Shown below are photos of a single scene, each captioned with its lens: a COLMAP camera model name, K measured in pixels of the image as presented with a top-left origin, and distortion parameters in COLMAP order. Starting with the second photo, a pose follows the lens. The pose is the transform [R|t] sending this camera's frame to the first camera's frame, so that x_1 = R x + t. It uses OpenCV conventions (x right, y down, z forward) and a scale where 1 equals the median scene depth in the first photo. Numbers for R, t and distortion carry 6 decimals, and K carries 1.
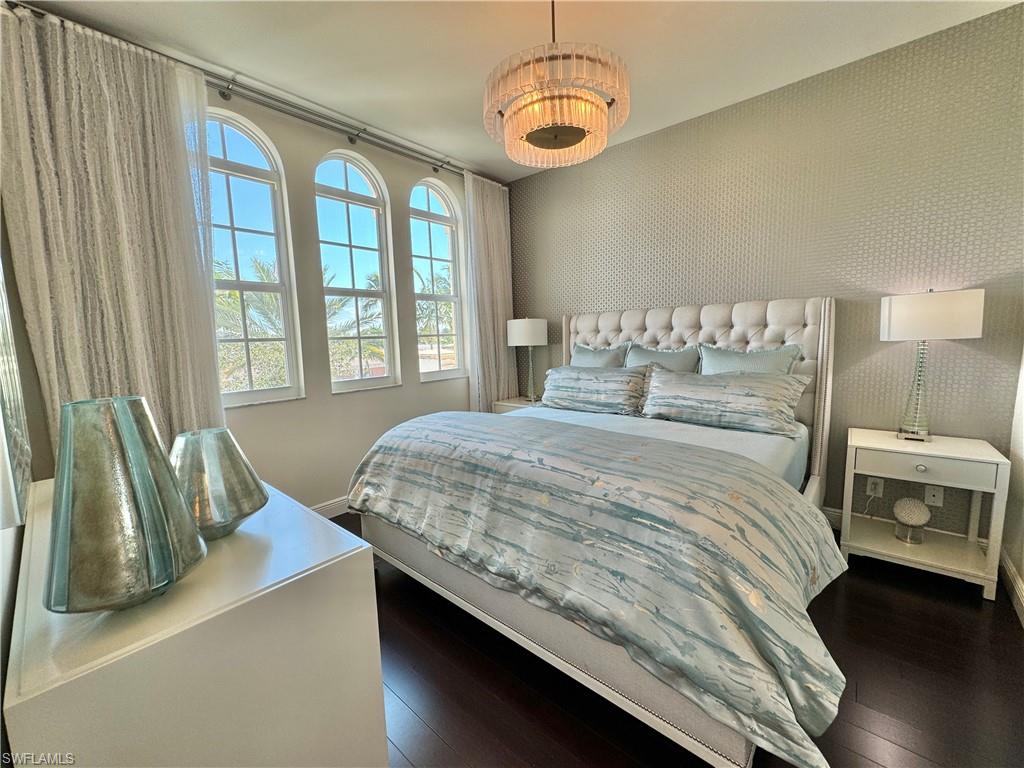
lens RADIAL K [[408.2, 0, 510.3], [0, 408.2, 384.1], [0, 0, 1]] dist [-0.002423, 0.000727]
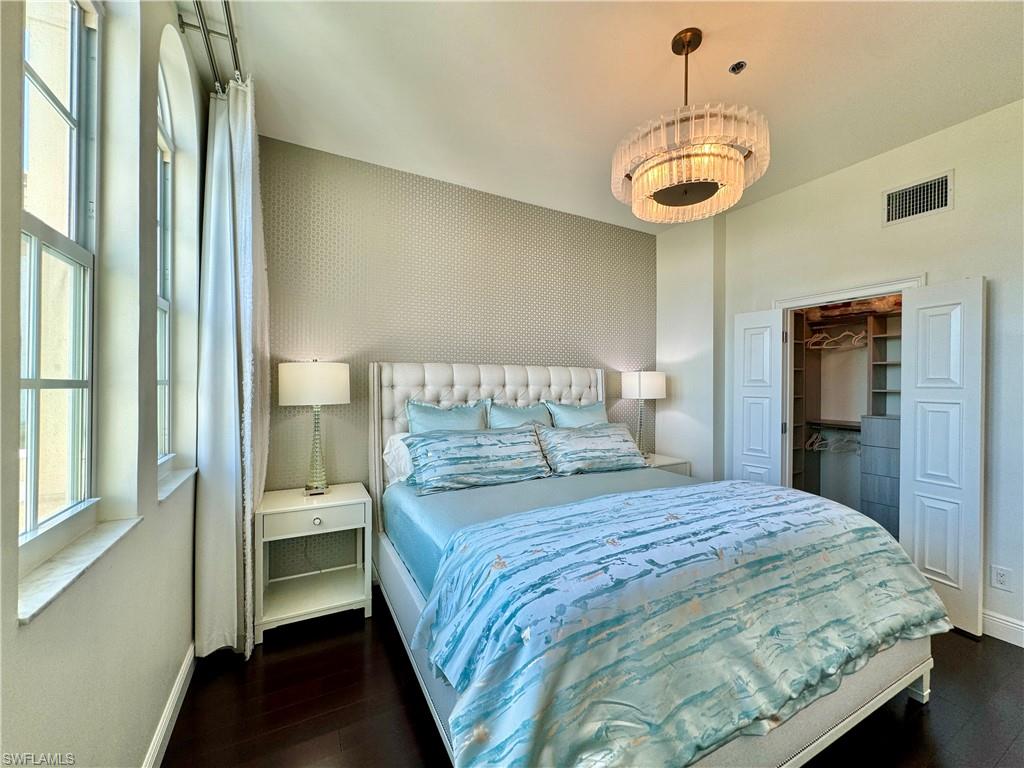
lens RADIAL K [[408.2, 0, 510.1], [0, 408.2, 385.8], [0, 0, 1]] dist [-0.002423, 0.000727]
pose [[0.357208, 0.030102, 0.933540, -0.814935], [0.093178, 0.993346, -0.067684, -0.099931], [-0.929366, 0.111163, 0.352026, 0.944694]]
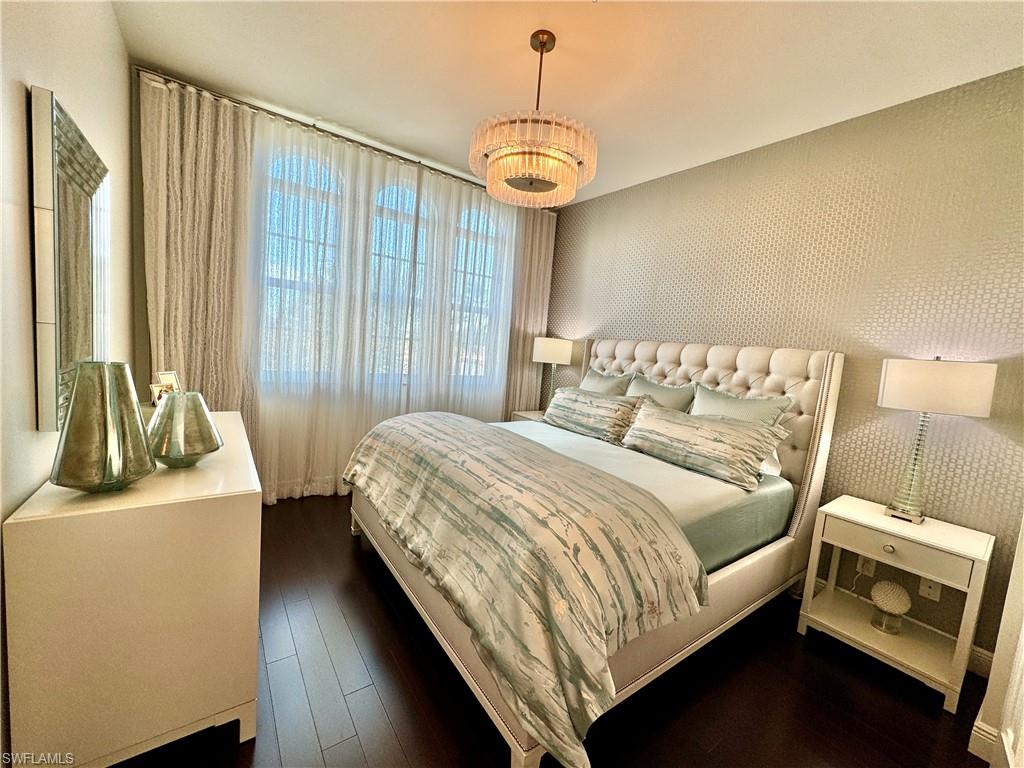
lens RADIAL K [[408.2, 0, 509.7], [0, 408.2, 383.9], [0, 0, 1]] dist [-0.002423, 0.000727]
pose [[0.967916, 0.135200, -0.211800, 0.317281], [-0.140547, 0.990020, -0.010327, -0.030258], [0.208290, 0.039764, 0.977258, -0.083848]]
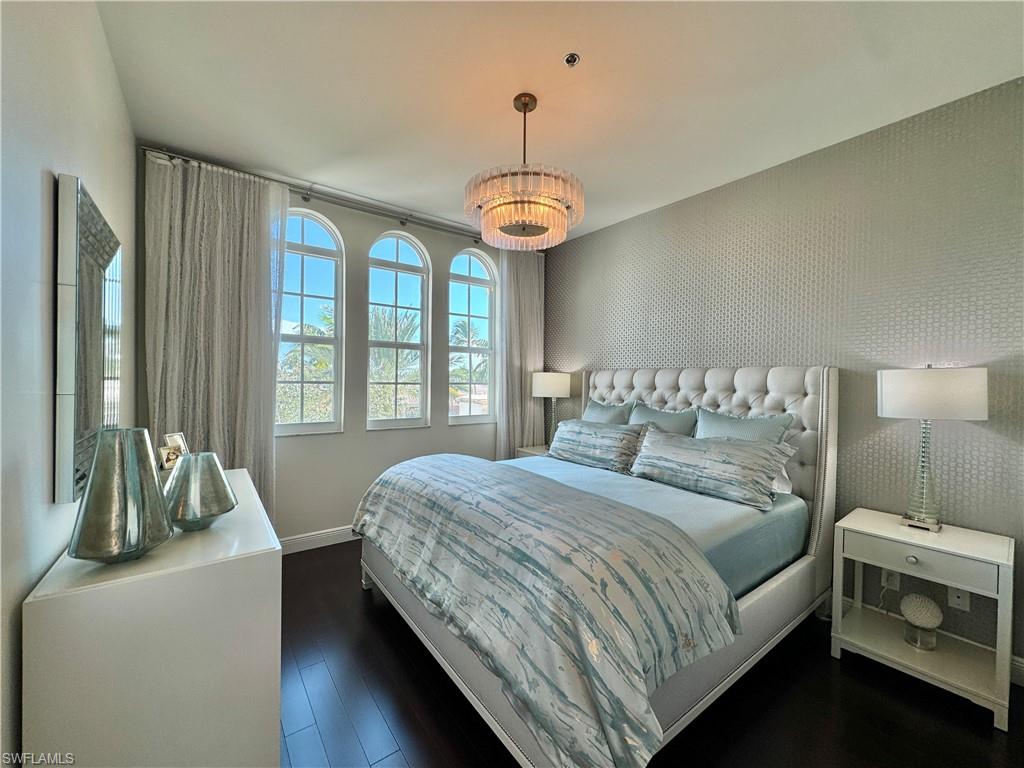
lens RADIAL K [[408.2, 0, 509.8], [0, 408.2, 384.1], [0, 0, 1]] dist [-0.002423, 0.000727]
pose [[0.977332, 0.047111, -0.206405, 0.292072], [-0.068803, 0.992685, -0.099208, -0.029534], [0.200221, 0.111160, 0.973424, -0.103415]]
